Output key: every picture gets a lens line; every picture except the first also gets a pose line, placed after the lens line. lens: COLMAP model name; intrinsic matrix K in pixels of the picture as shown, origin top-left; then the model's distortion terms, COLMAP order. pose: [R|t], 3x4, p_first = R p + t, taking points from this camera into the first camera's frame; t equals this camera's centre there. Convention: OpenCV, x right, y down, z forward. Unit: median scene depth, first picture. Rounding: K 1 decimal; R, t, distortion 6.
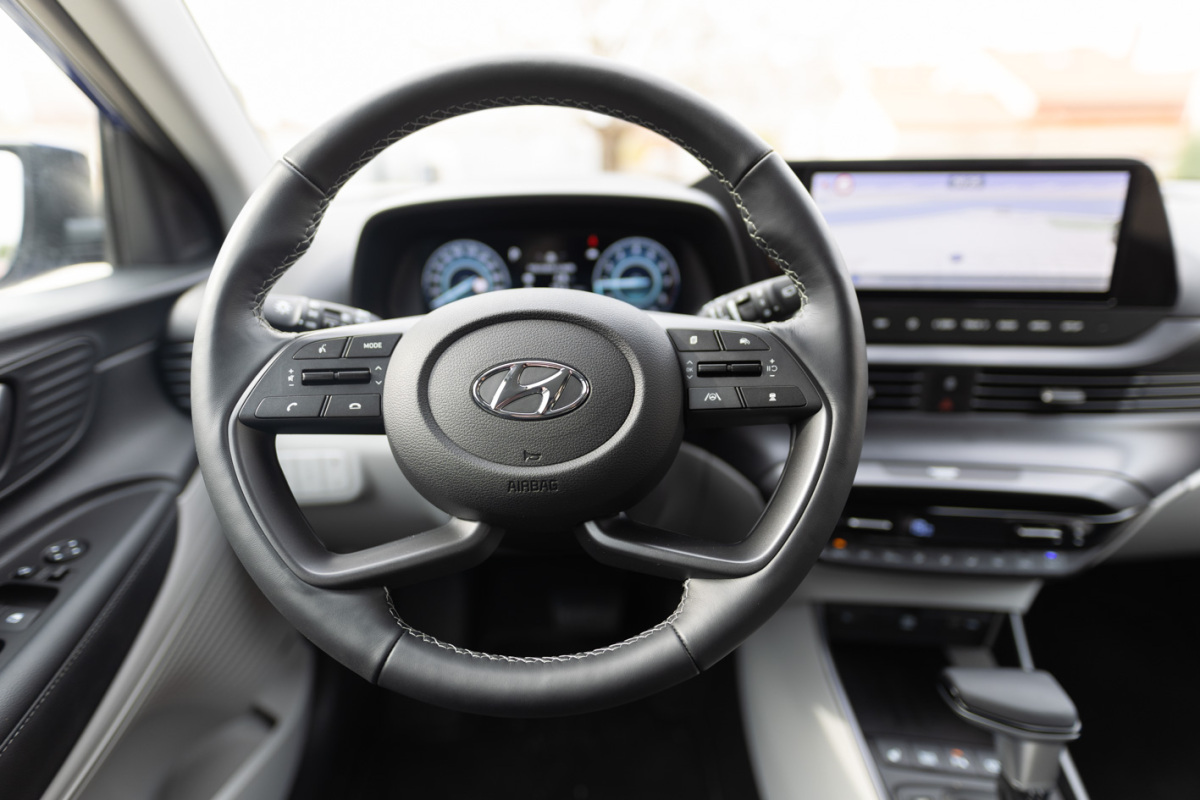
lens RADIAL K [[688.2, 0, 598.1], [0, 688.2, 401.5], [0, 0, 1]] dist [-0.000049, -0.001034]
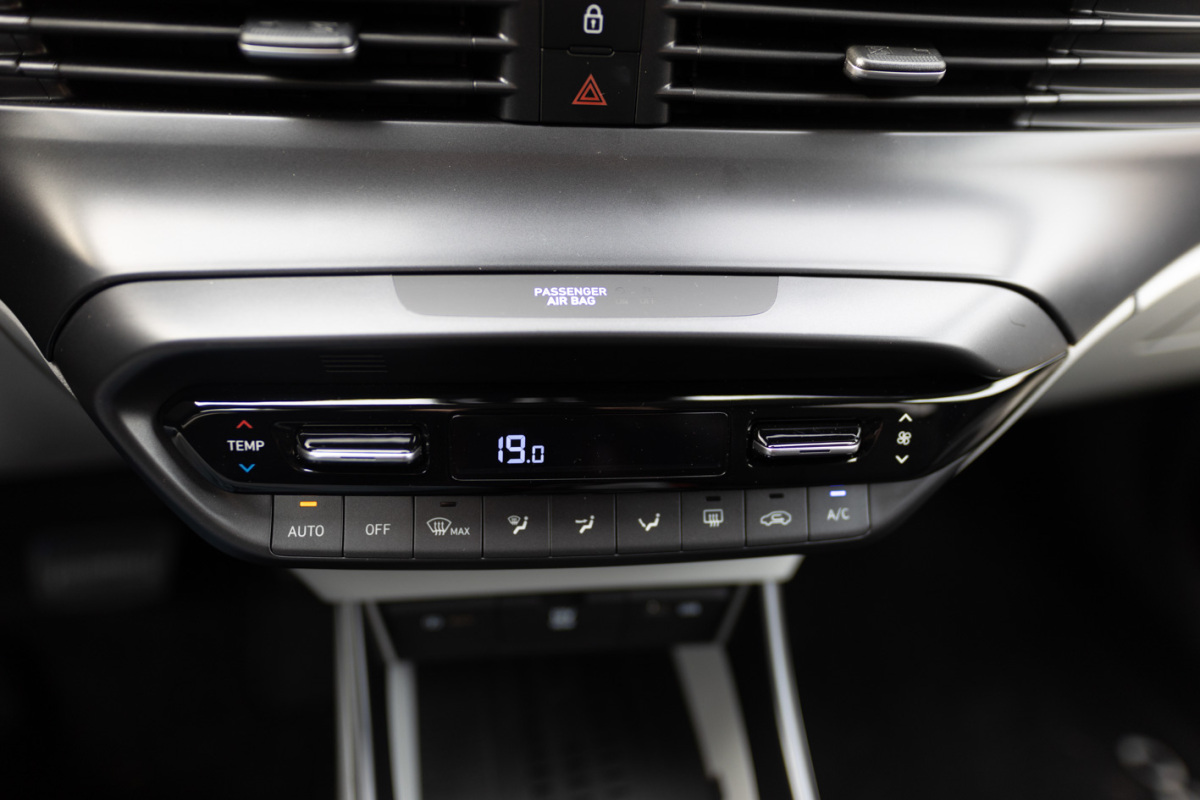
lens RADIAL K [[738.0, 0, 597.5], [0, 738.0, 406.4], [0, 0, 1]] dist [0.001548, -0.000885]
pose [[0.975880, -0.065716, 0.208180, 0.456399], [0.015053, 0.971601, 0.236144, 0.074675], [-0.217787, -0.227315, 0.949156, 0.663988]]
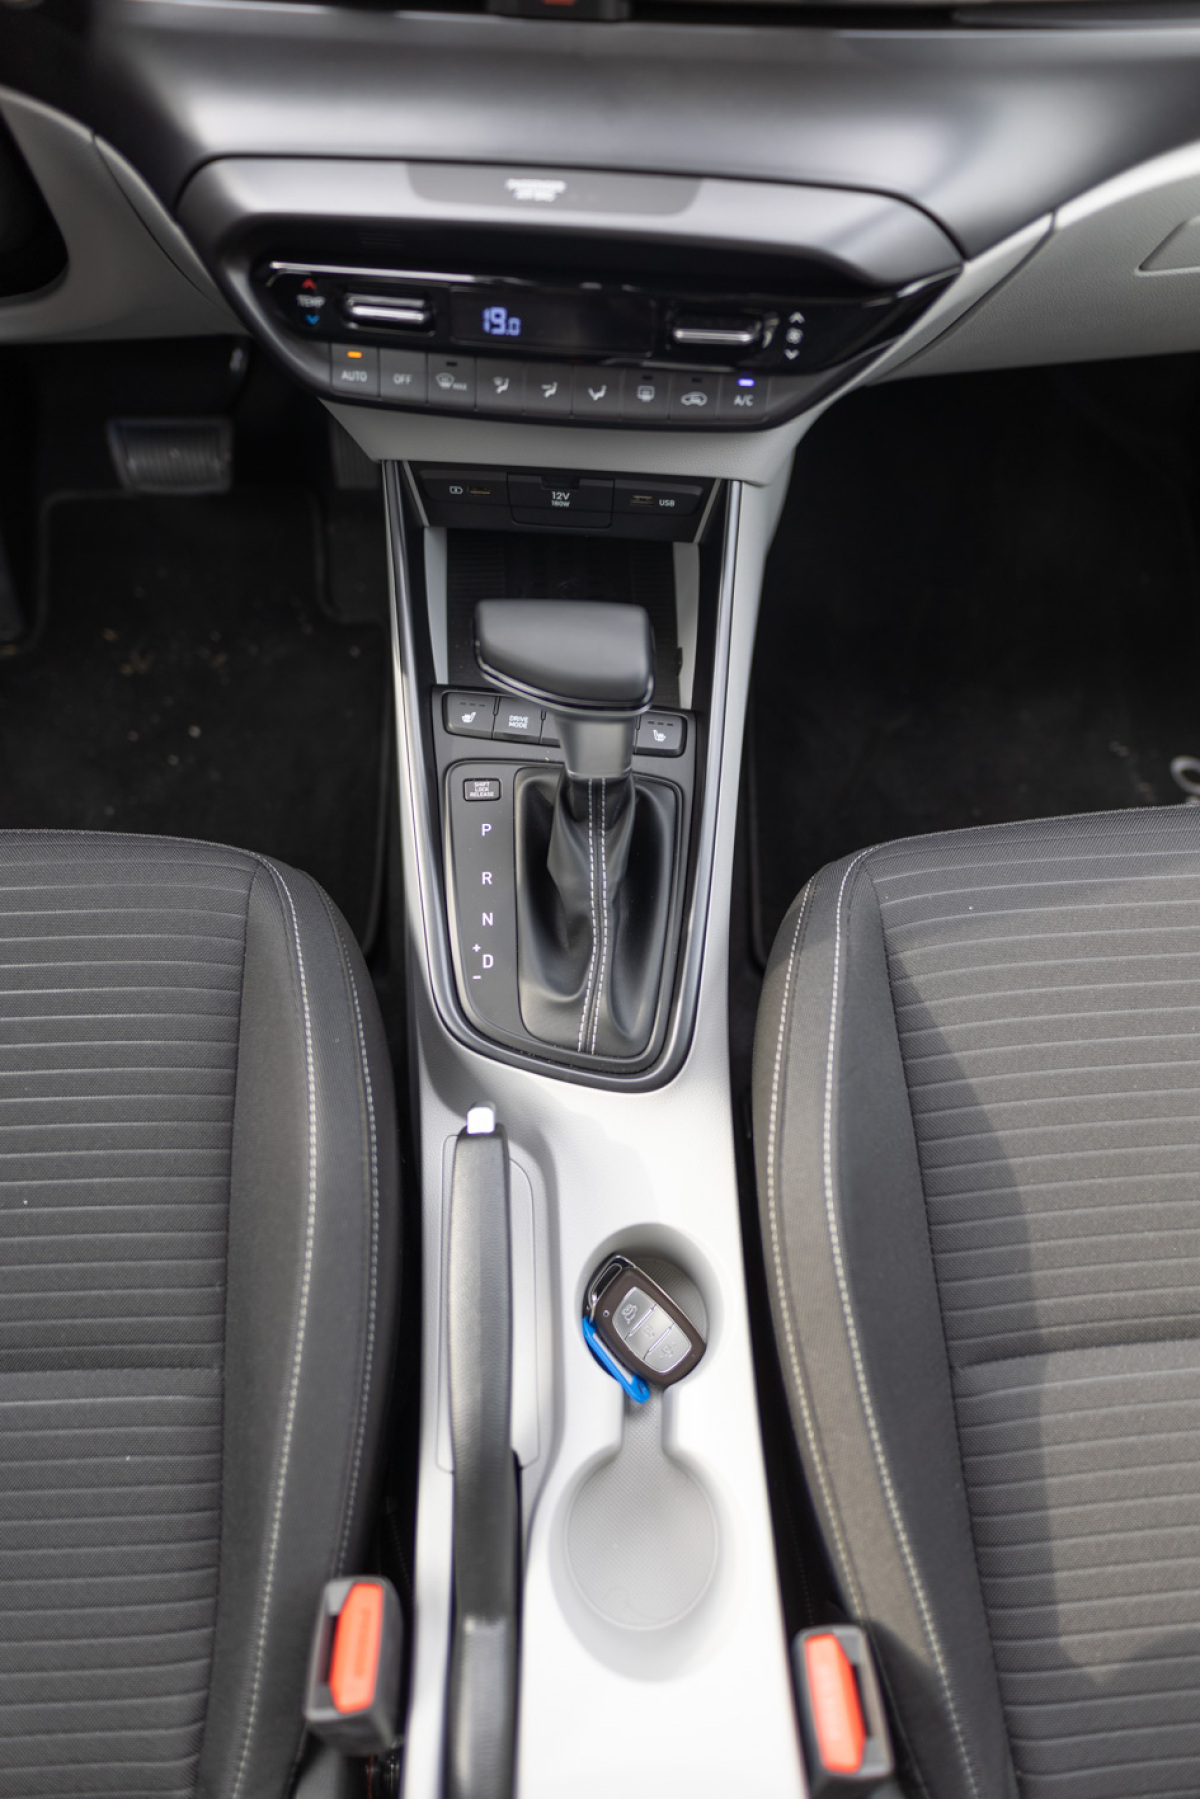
lens RADIAL K [[1031.7, 0, 601.1], [0, 1031.7, 900.7], [0, 0, 1]] dist [-0.000049, -0.001034]
pose [[0.999246, -0.016485, 0.035151, 0.539793], [-0.011493, 0.739208, 0.673380, -0.009199], [-0.037085, -0.673276, 0.738461, 0.178655]]
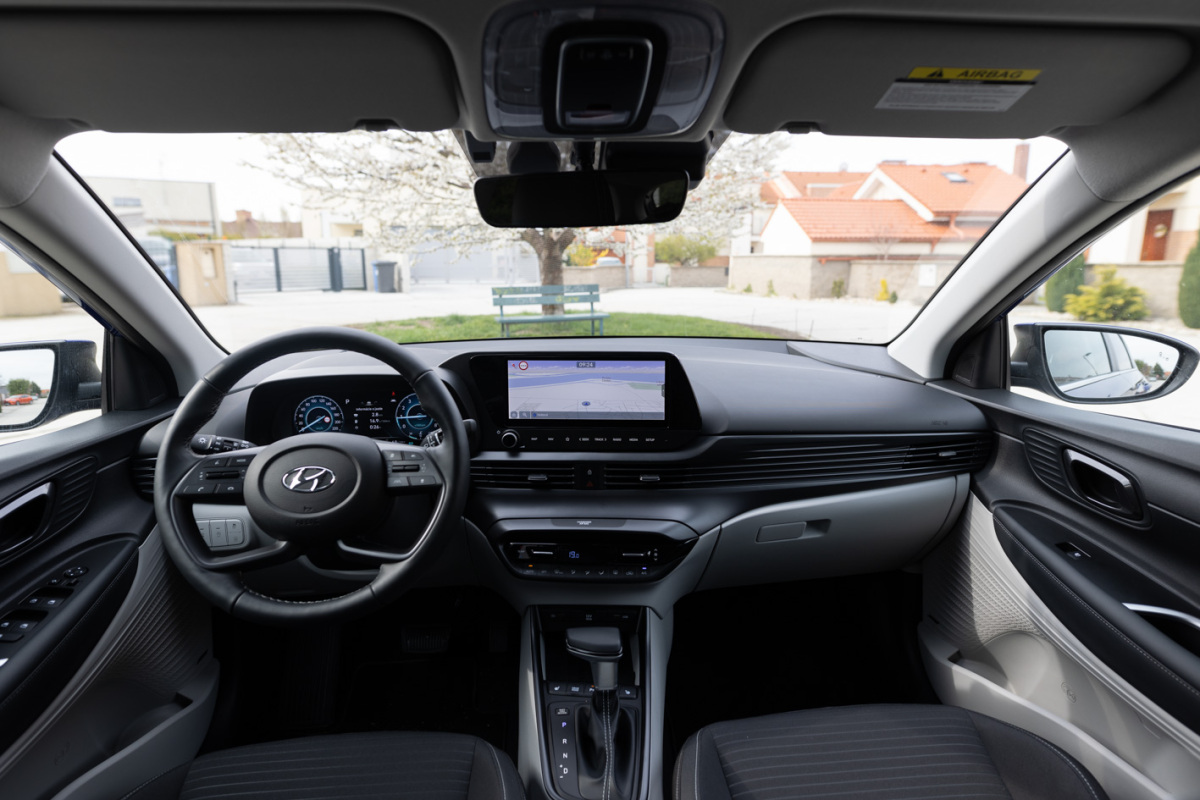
lens RADIAL K [[688.2, 0, 600.5], [0, 688.2, 399.6], [0, 0, 1]] dist [-0.000049, -0.001034]
pose [[0.998255, -0.010736, 0.058063, 0.466850], [0.018317, 0.991126, -0.131655, 0.024141], [-0.056135, 0.132489, 0.989594, -0.851423]]
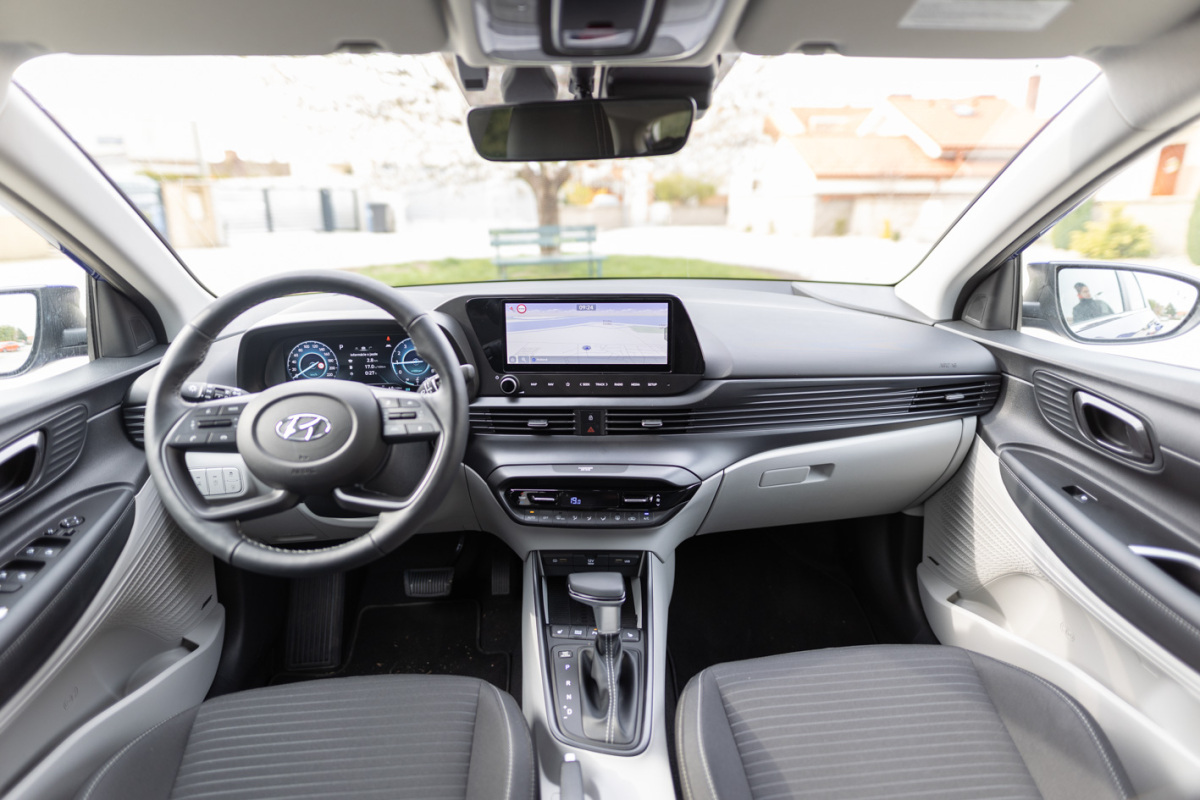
lens RADIAL K [[688.2, 0, 600.6], [0, 688.2, 399.7], [0, 0, 1]] dist [-0.000049, -0.001034]
pose [[0.998031, -0.021509, 0.058923, 0.462779], [0.024407, 0.998505, -0.048916, 0.015233], [-0.057782, 0.050258, 0.997063, -0.806913]]
